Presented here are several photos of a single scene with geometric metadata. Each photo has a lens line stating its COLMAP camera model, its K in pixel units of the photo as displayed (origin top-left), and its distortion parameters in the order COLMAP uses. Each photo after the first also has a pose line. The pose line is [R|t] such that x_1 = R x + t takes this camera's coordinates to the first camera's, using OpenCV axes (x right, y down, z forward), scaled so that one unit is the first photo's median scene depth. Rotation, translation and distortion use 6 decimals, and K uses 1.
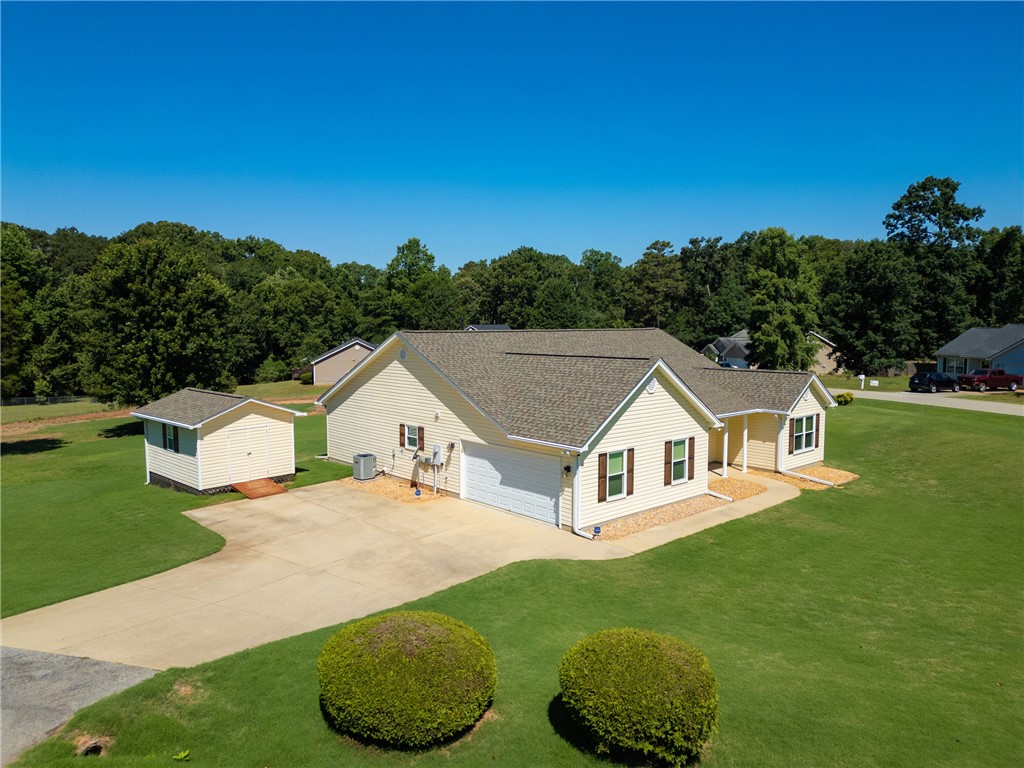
lens RADIAL K [[713.4, 0, 514.2], [0, 713.4, 386.9], [0, 0, 1]] dist [0.071980, -0.067271]
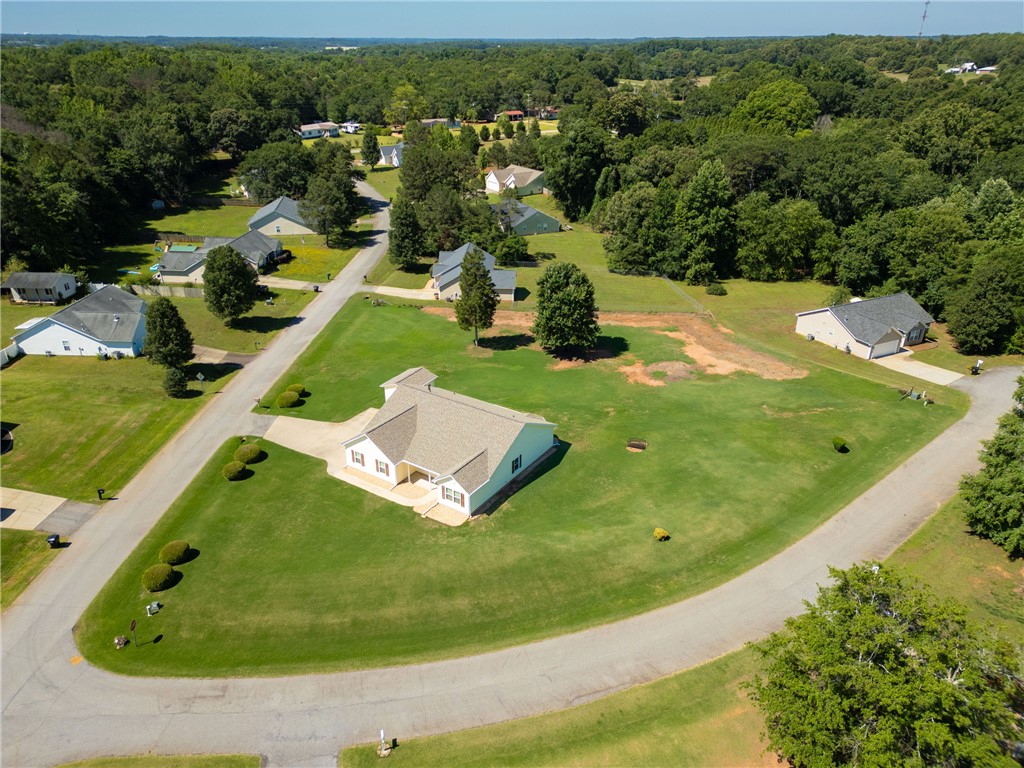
lens RADIAL K [[713.4, 0, 512.9], [0, 713.4, 383.4], [0, 0, 1]] dist [0.071980, -0.067271]
pose [[0.233209, 0.418573, -0.877730, 2.248795], [-0.088133, 0.908001, 0.409592, -1.178692], [0.968425, -0.018163, 0.248644, 0.640782]]
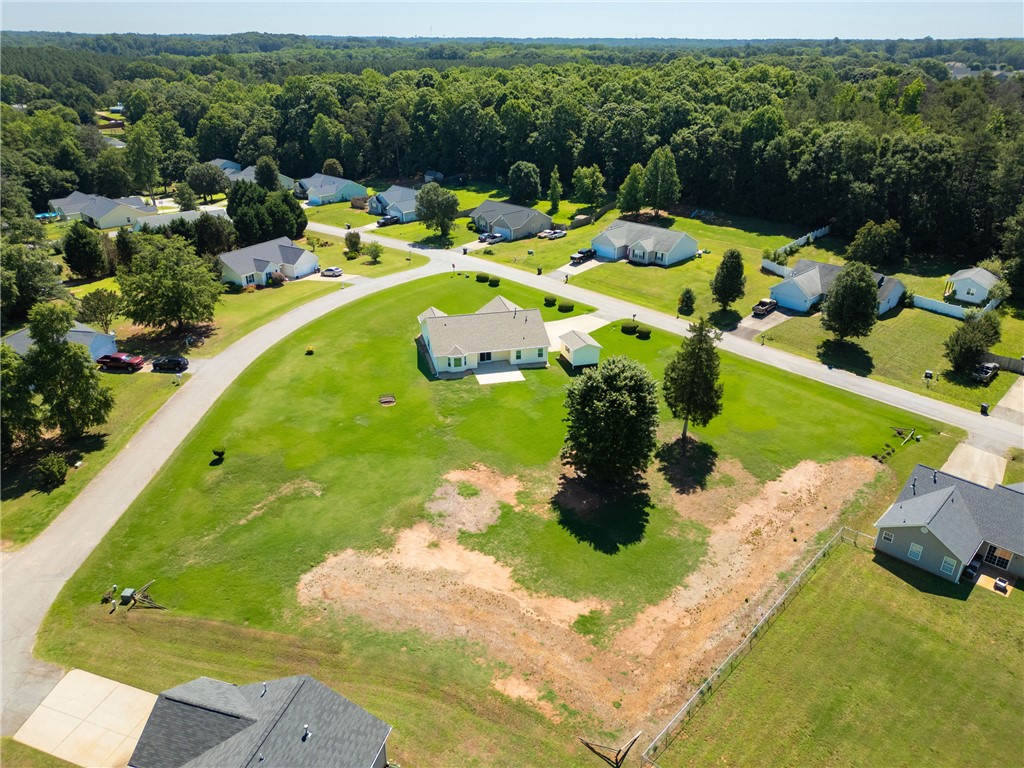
lens RADIAL K [[713.4, 0, 512.8], [0, 713.4, 389.3], [0, 0, 1]] dist [0.071980, -0.067271]
pose [[-0.879829, -0.214140, 0.424316, -1.576917], [0.035601, 0.860553, 0.508114, -1.481190], [-0.473954, 0.462160, -0.749517, 3.703287]]
